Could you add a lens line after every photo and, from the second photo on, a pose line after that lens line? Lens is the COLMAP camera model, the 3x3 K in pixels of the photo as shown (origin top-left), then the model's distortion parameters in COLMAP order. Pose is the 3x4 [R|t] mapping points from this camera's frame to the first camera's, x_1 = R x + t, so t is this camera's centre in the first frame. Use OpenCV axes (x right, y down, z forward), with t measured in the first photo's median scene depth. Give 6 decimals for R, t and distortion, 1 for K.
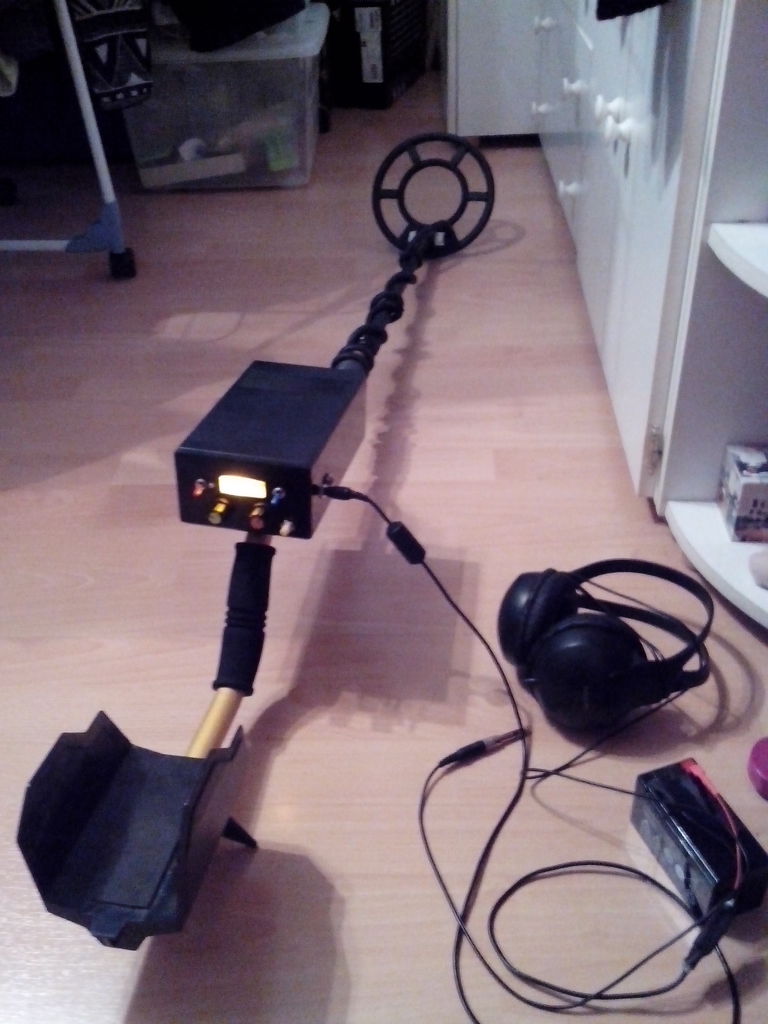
lens RADIAL K [[1033.8, 0, 384.0], [0, 1033.8, 512.0], [0, 0, 1]] dist [-0.009456, -0.020922]
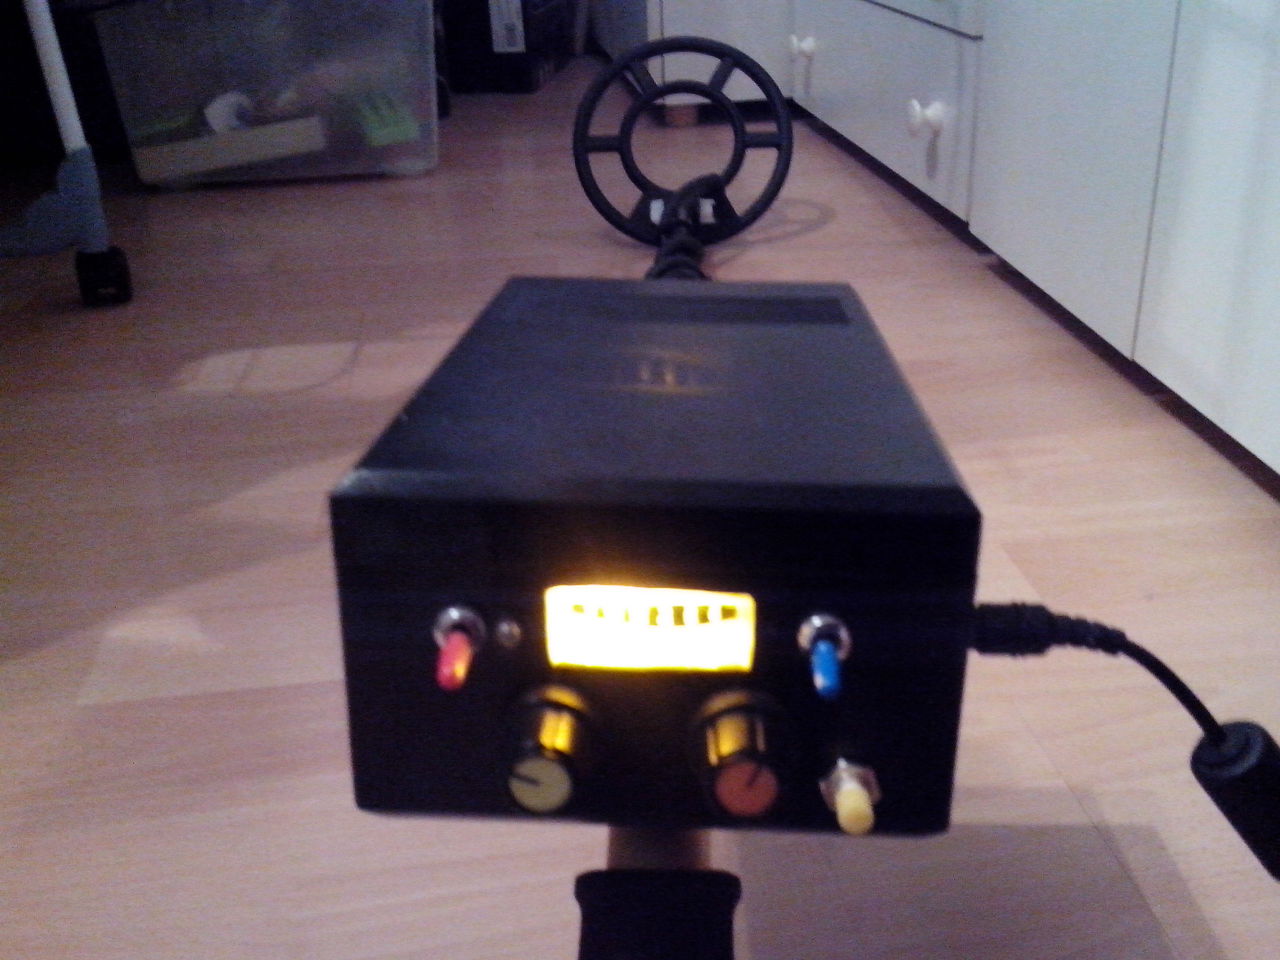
lens RADIAL K [[1292.3, 0, 640.0], [0, 1292.3, 480.0], [0, 0, 1]] dist [-0.009456, -0.020922]
pose [[0.987388, -0.065568, 0.144104, -0.089068], [0.091599, 0.978987, -0.182191, -0.002428], [-0.129130, 0.193093, 0.972646, 0.362781]]
